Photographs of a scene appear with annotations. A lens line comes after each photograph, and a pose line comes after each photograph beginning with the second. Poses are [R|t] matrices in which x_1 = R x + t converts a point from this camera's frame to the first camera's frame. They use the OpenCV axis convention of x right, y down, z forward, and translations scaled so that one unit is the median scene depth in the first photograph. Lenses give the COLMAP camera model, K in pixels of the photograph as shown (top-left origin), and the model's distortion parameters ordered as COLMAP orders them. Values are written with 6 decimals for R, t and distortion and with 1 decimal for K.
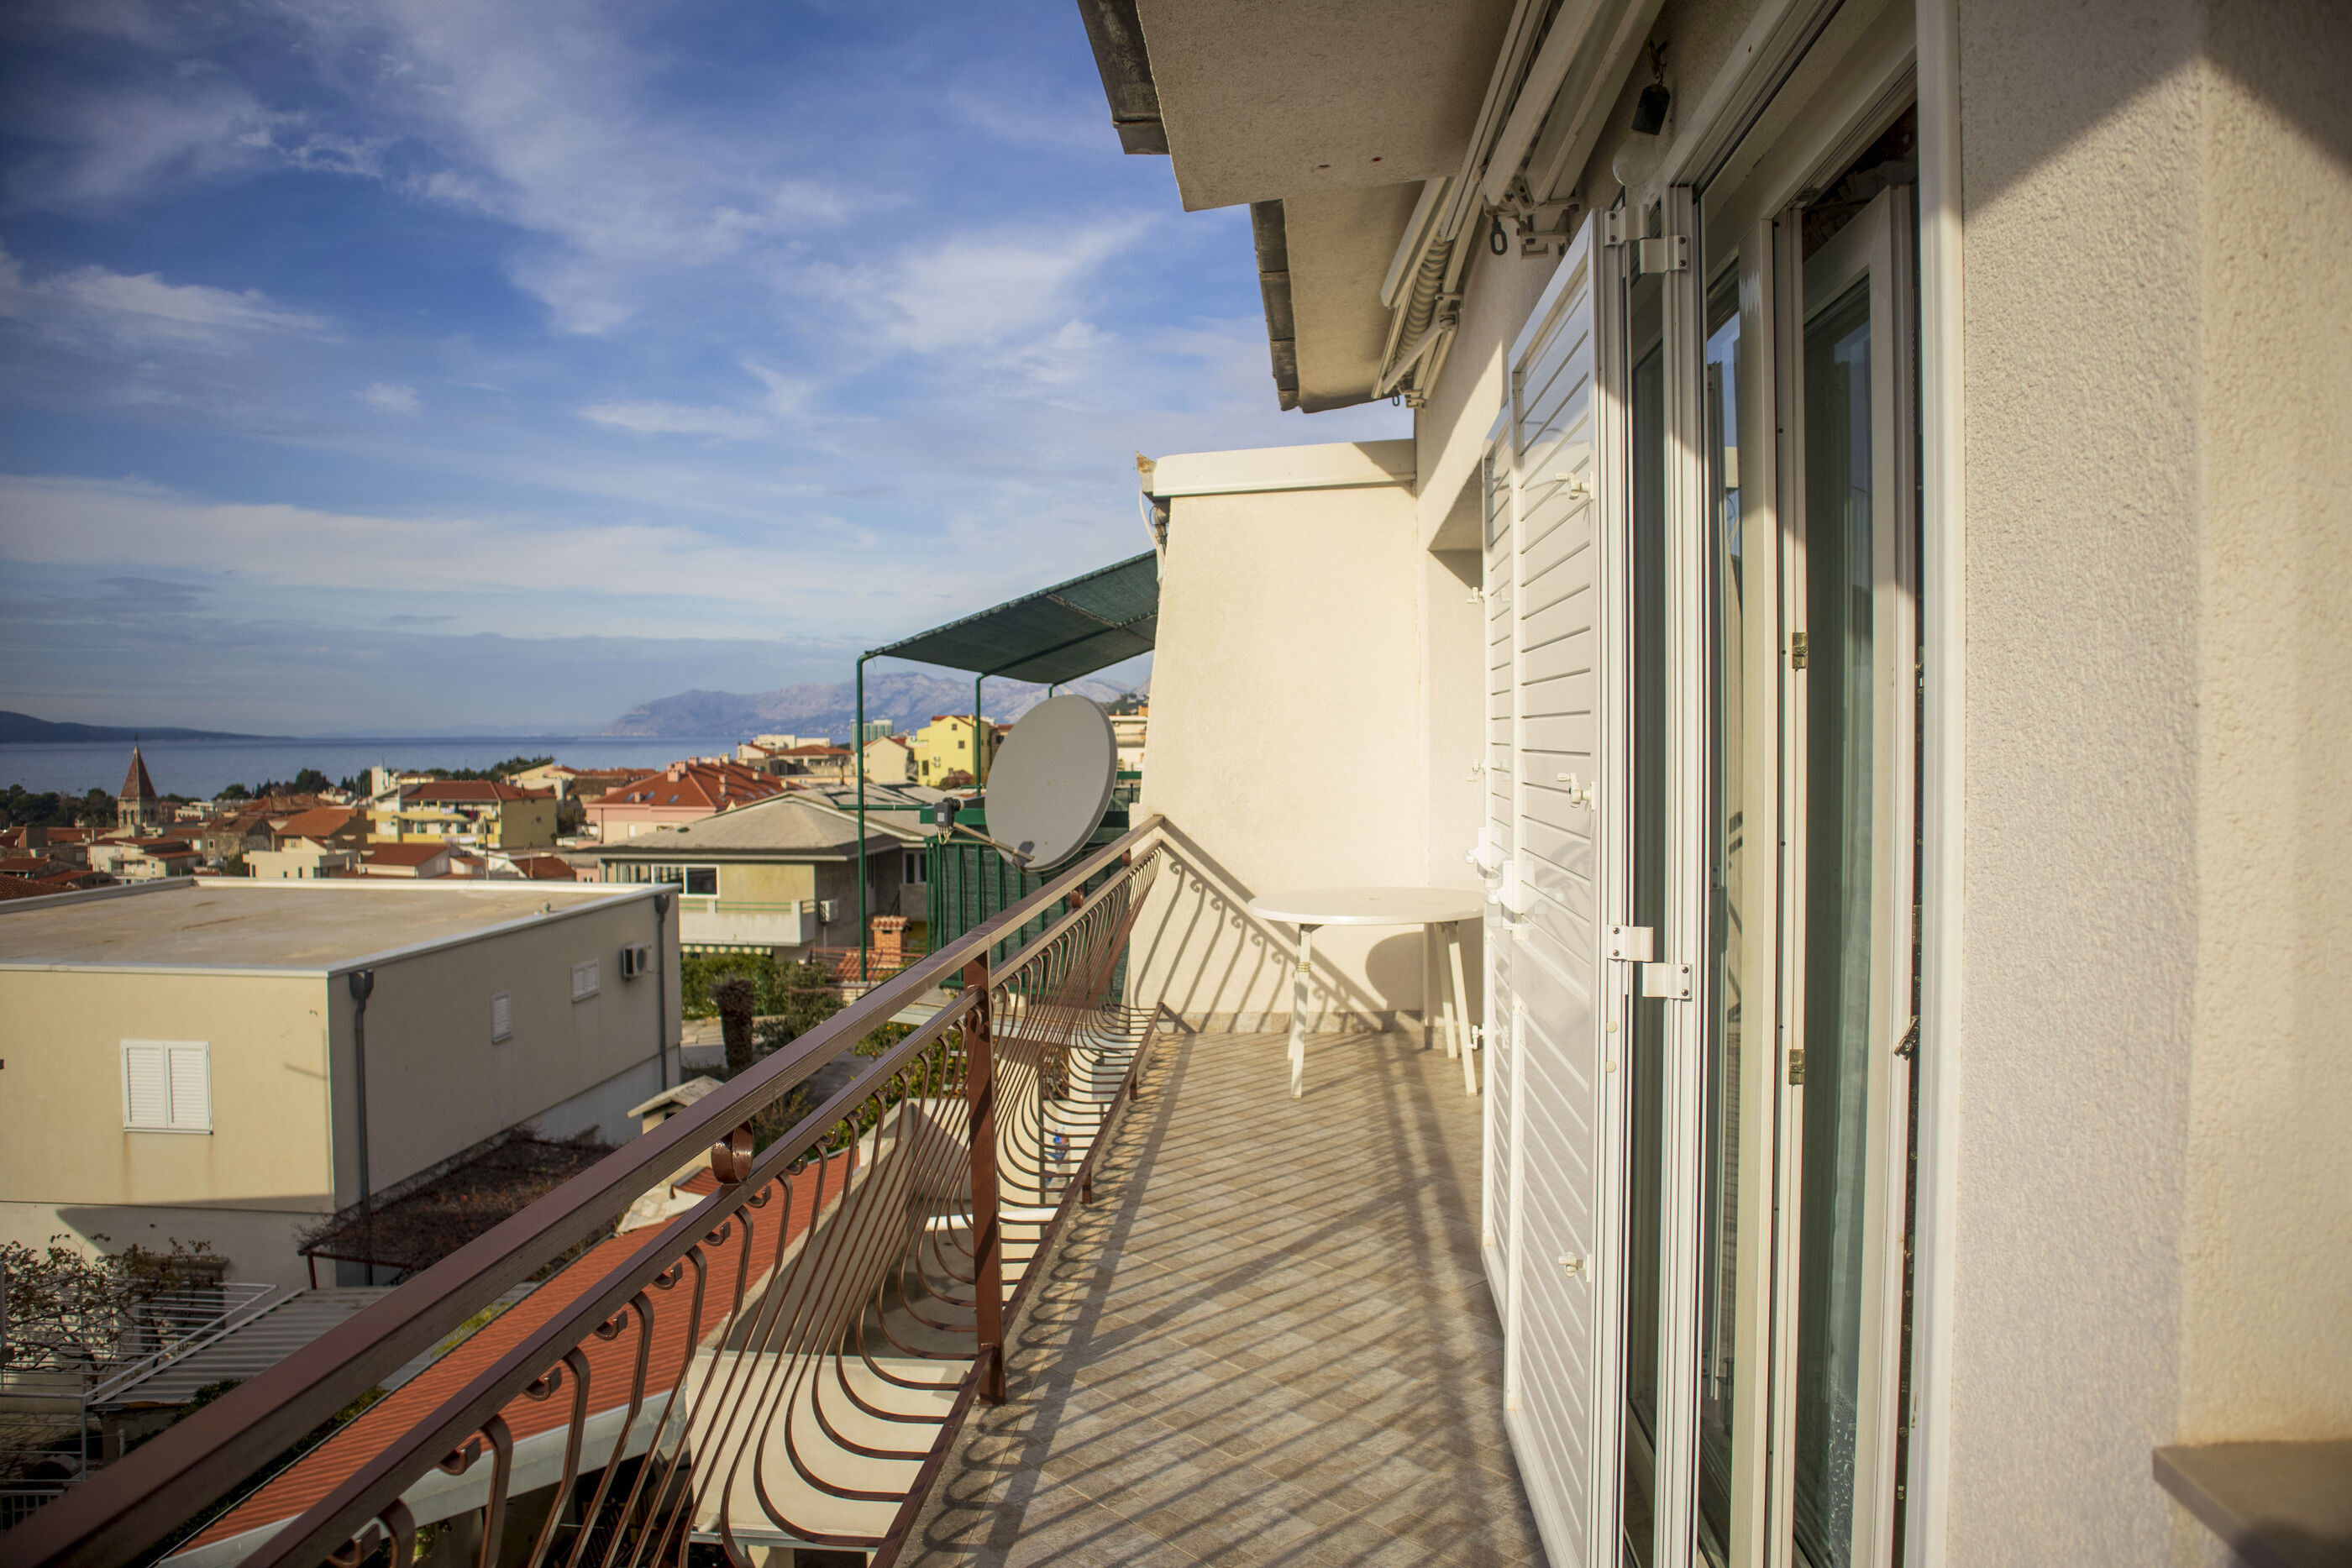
lens RADIAL K [[1639.9, 0, 1156.2], [0, 1639.9, 779.0], [0, 0, 1]] dist [-0.126714, 0.093149]
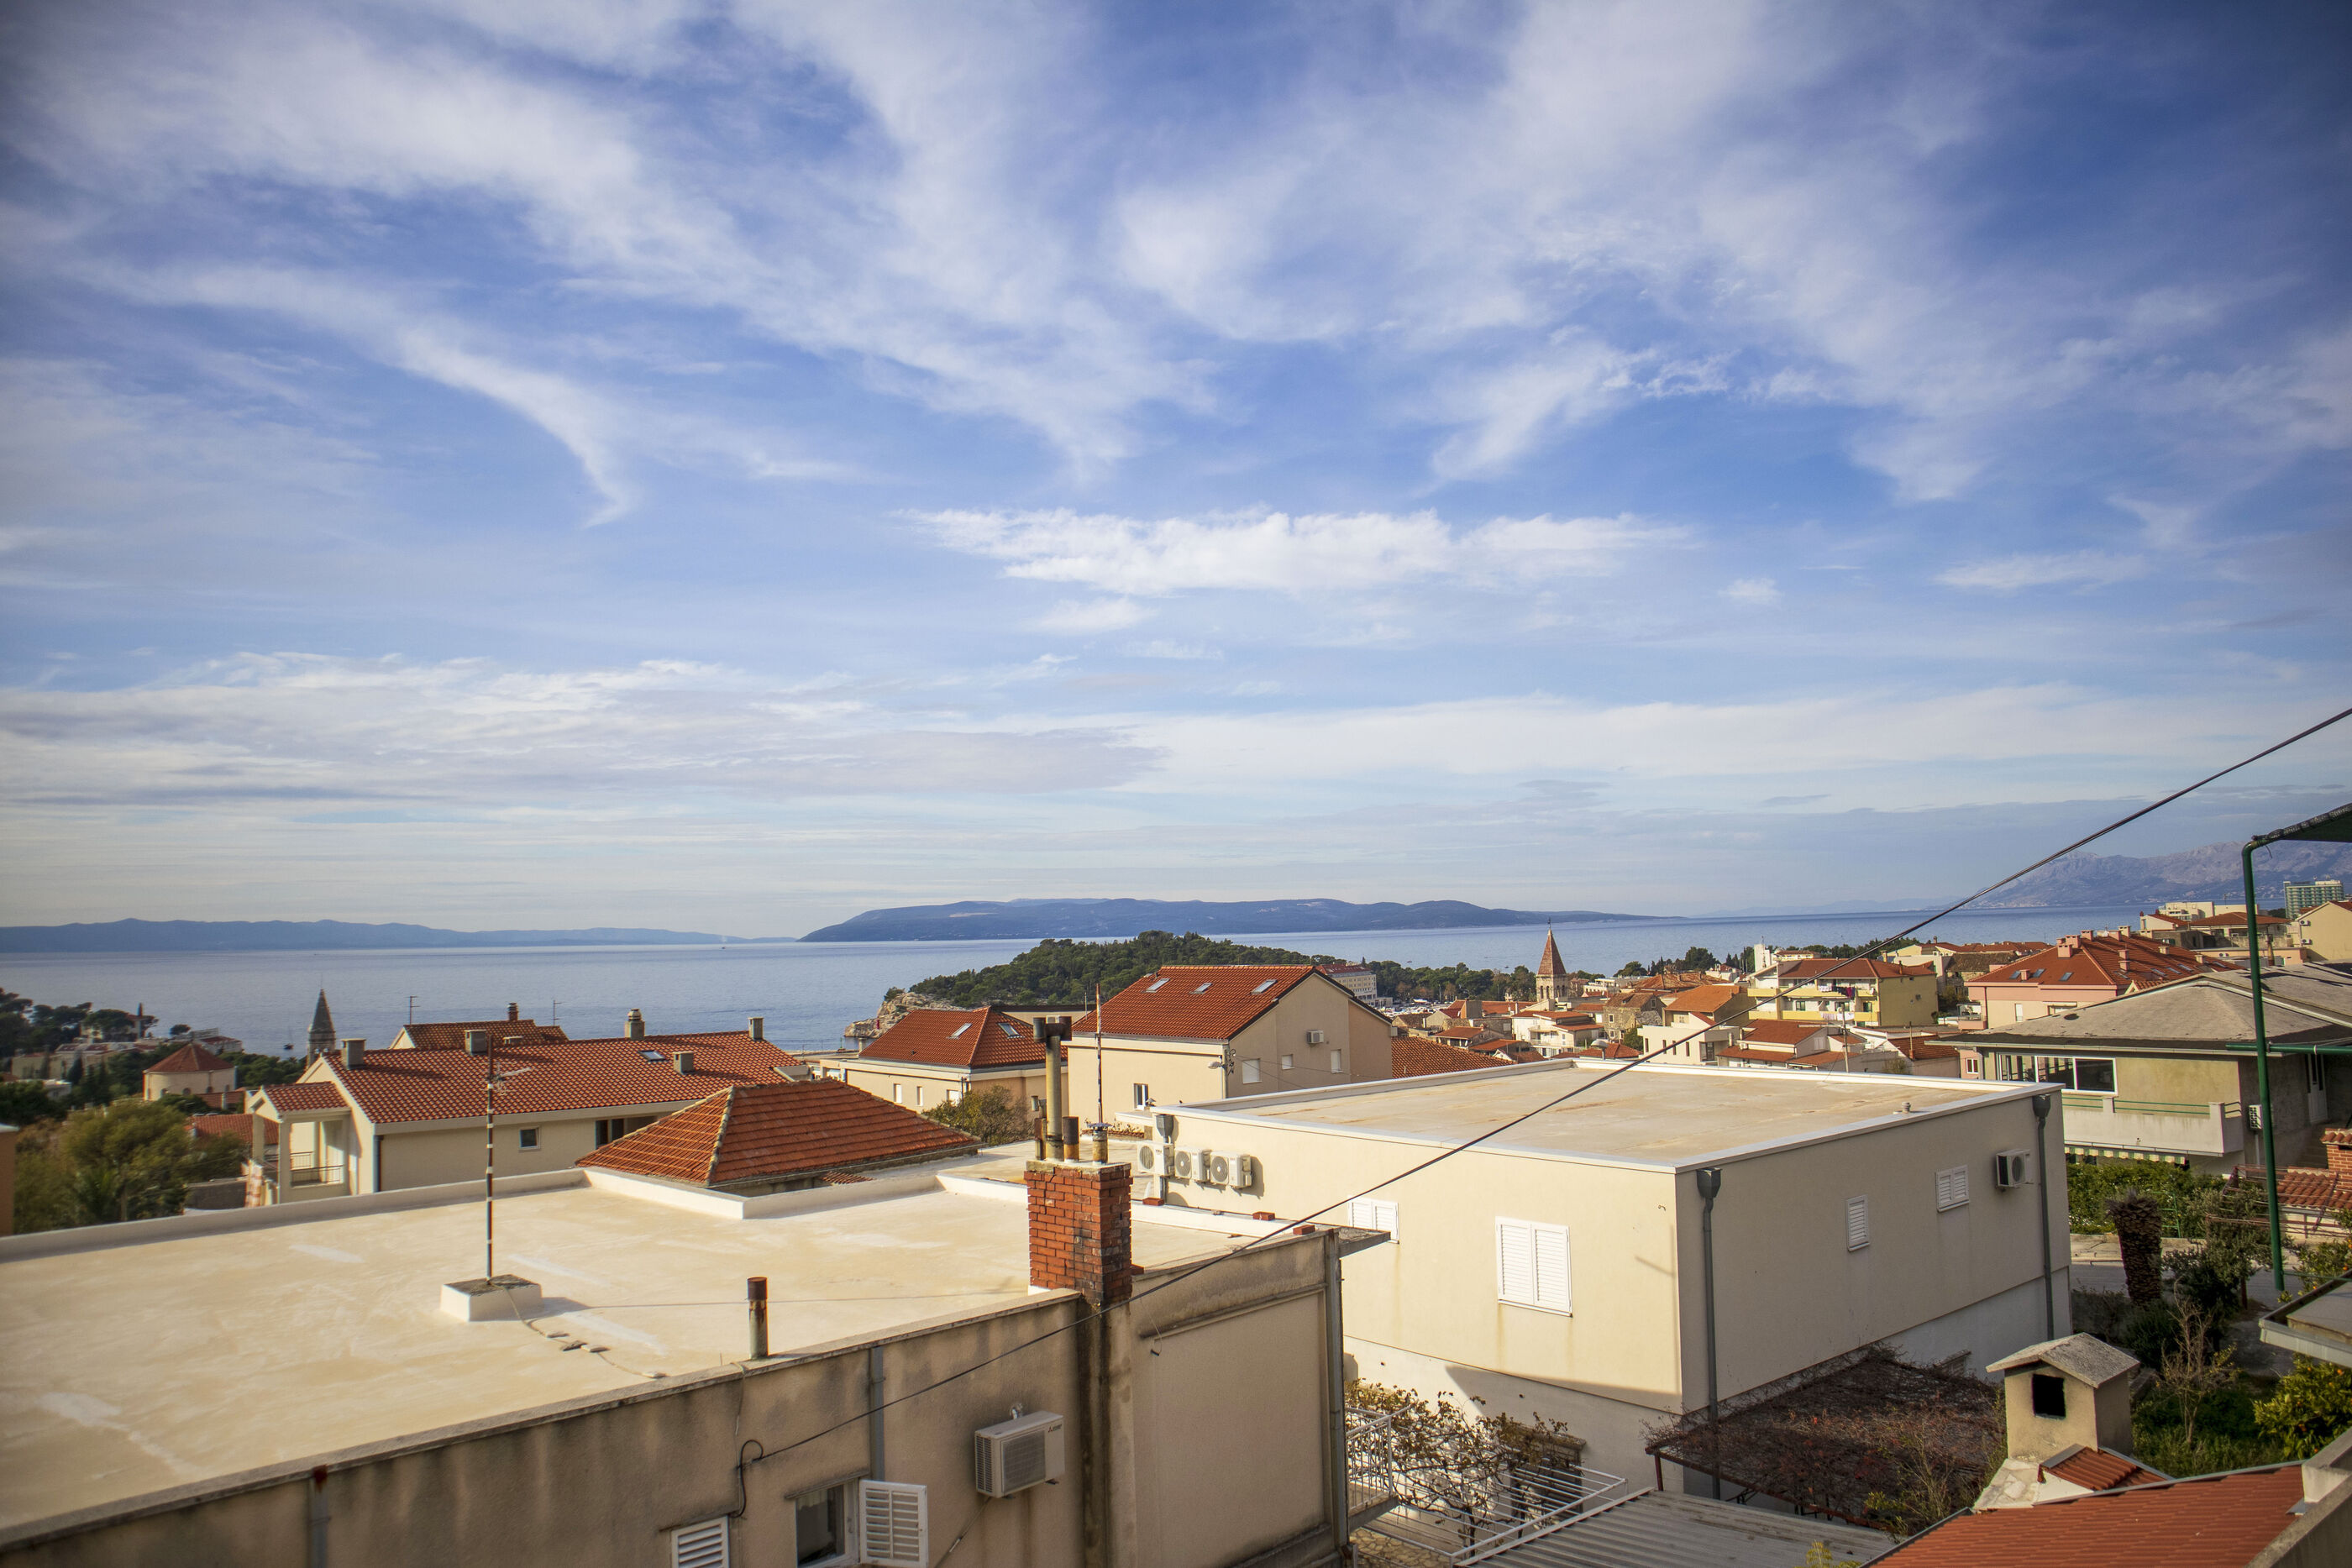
lens RADIAL K [[1620.7, 0, 1162.5], [0, 1620.7, 779.0], [0, 0, 1]] dist [-0.131010, 0.085216]
pose [[0.688075, -0.080010, -0.721215, -0.002744], [0.000493, 0.993954, -0.109796, -0.008809], [0.725639, 0.075192, 0.683955, 0.051299]]
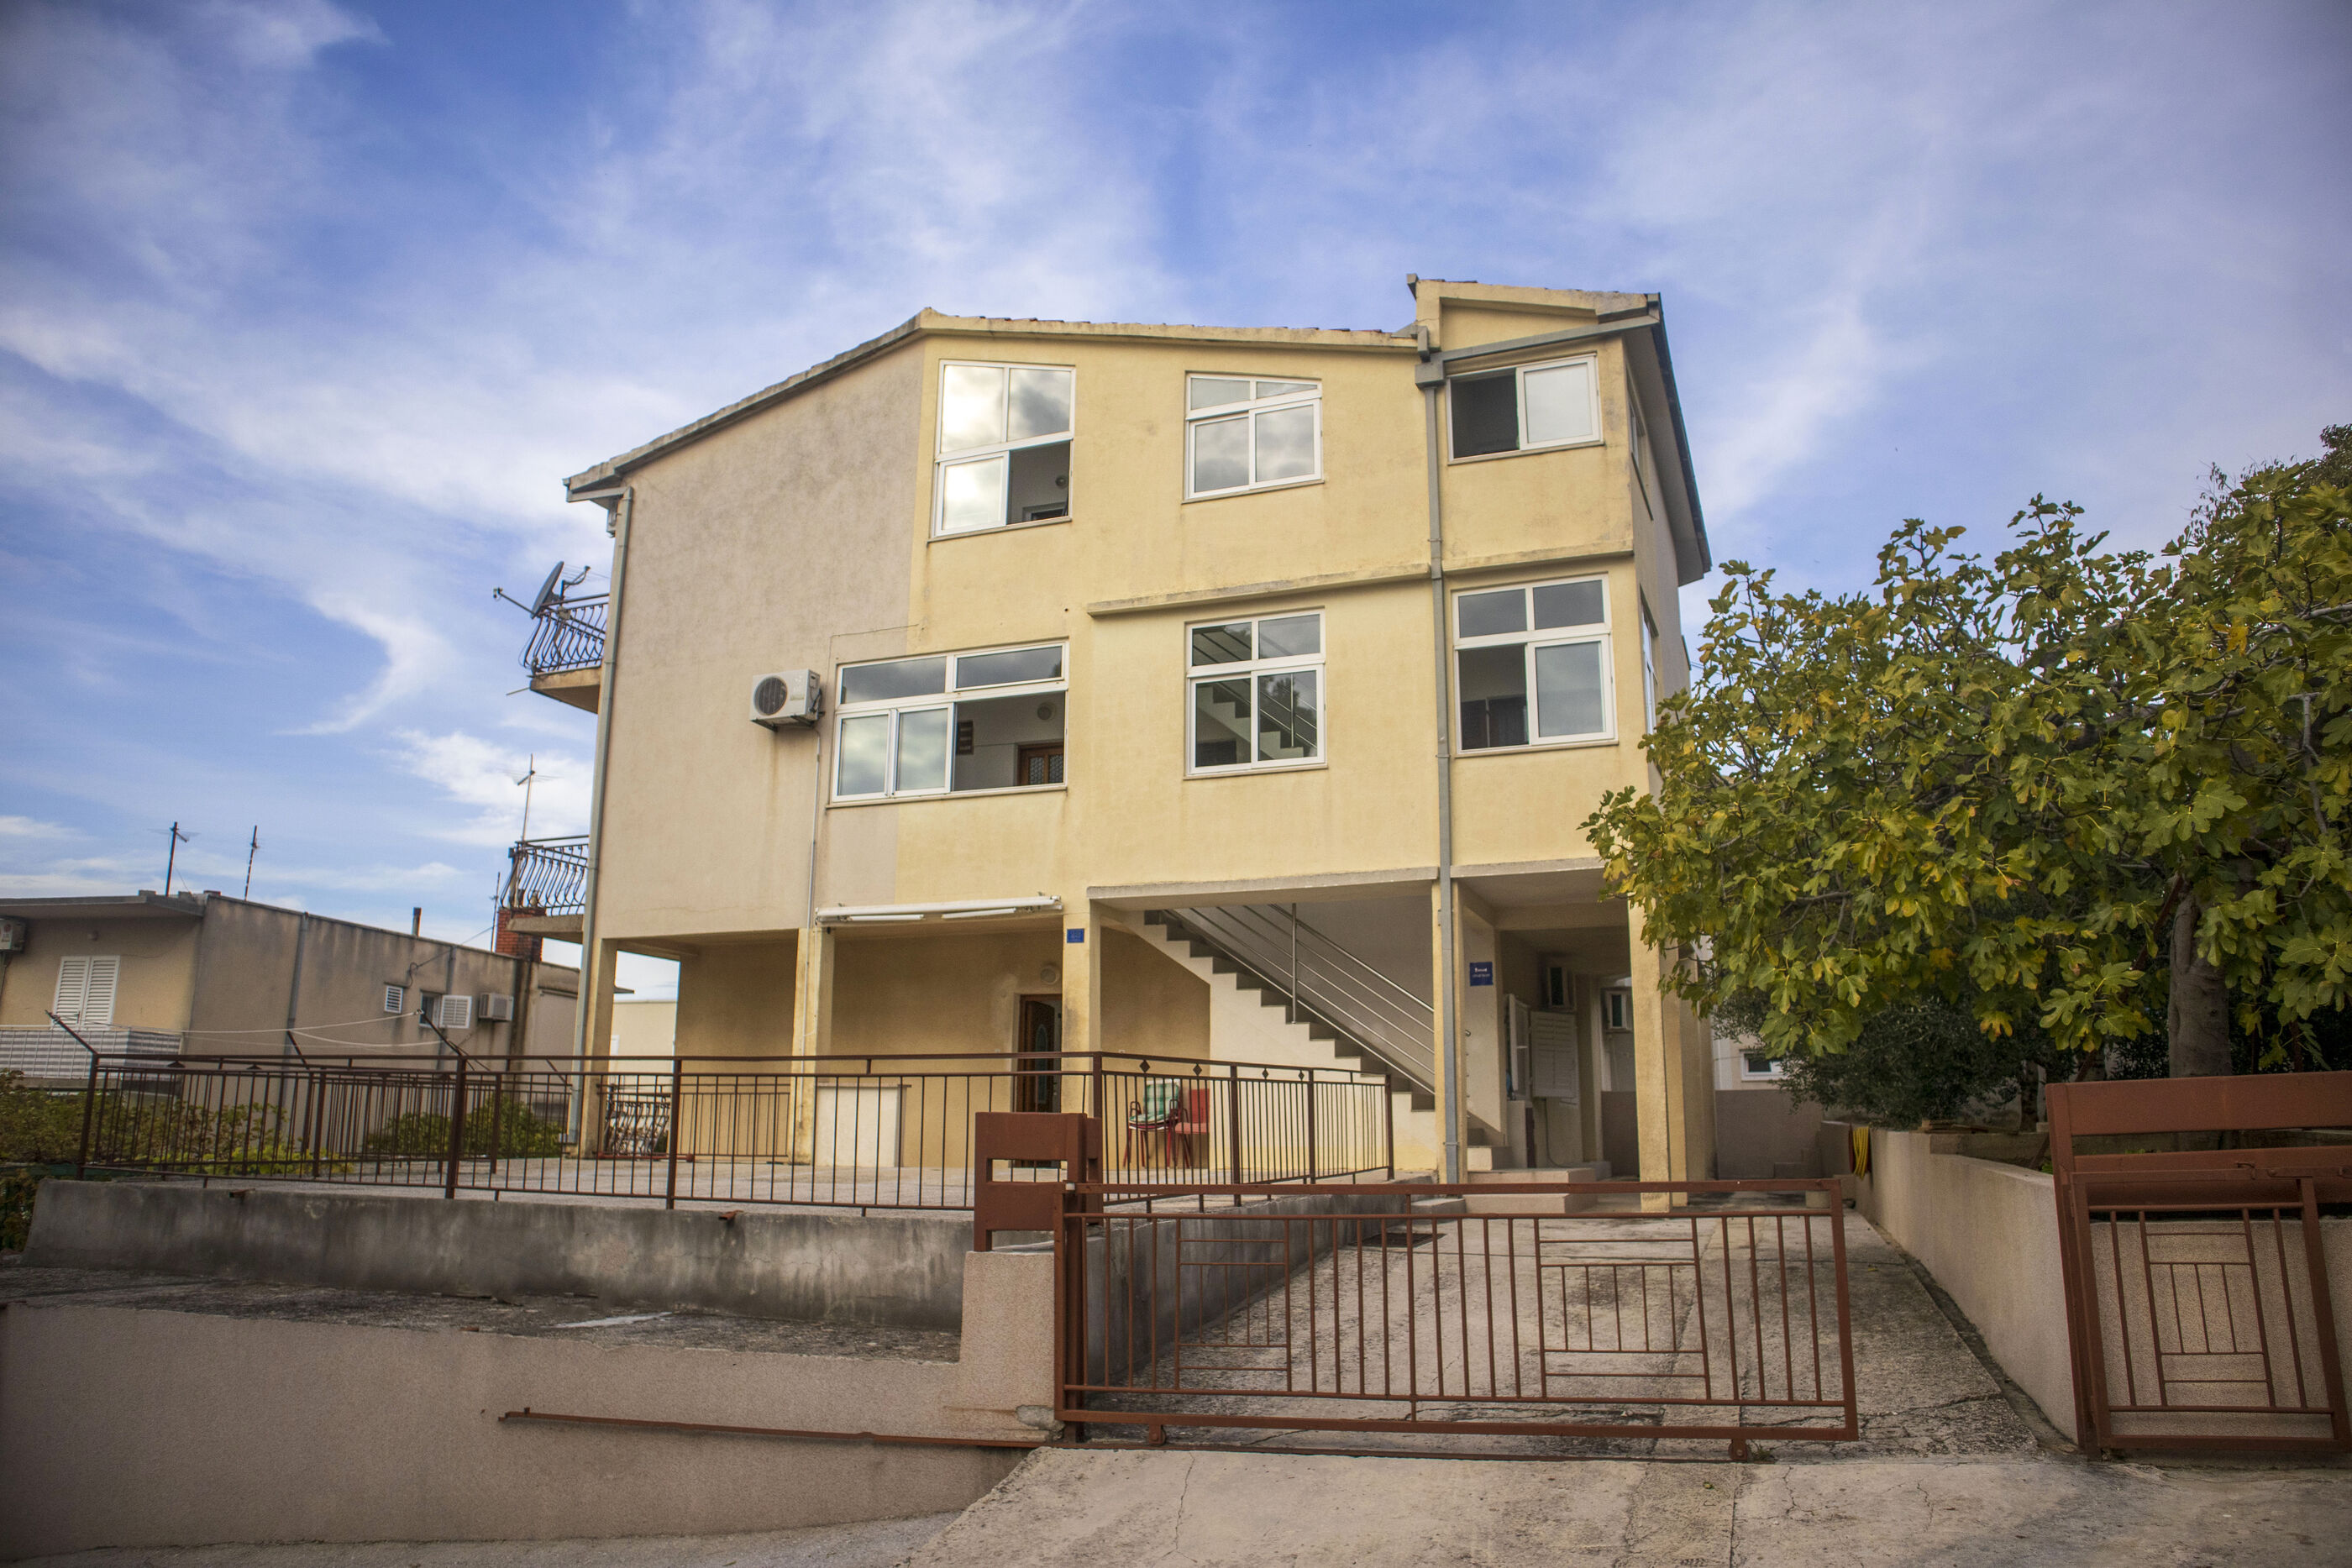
lens RADIAL K [[1630.9, 0, 1162.4], [0, 1630.9, 777.8], [0, 0, 1]] dist [-0.128251, 0.091479]
pose [[0.958692, -0.064548, -0.277027, 0.451959], [-0.011530, 0.964294, -0.264584, 0.300174], [0.284214, 0.256849, 0.923716, -0.682591]]
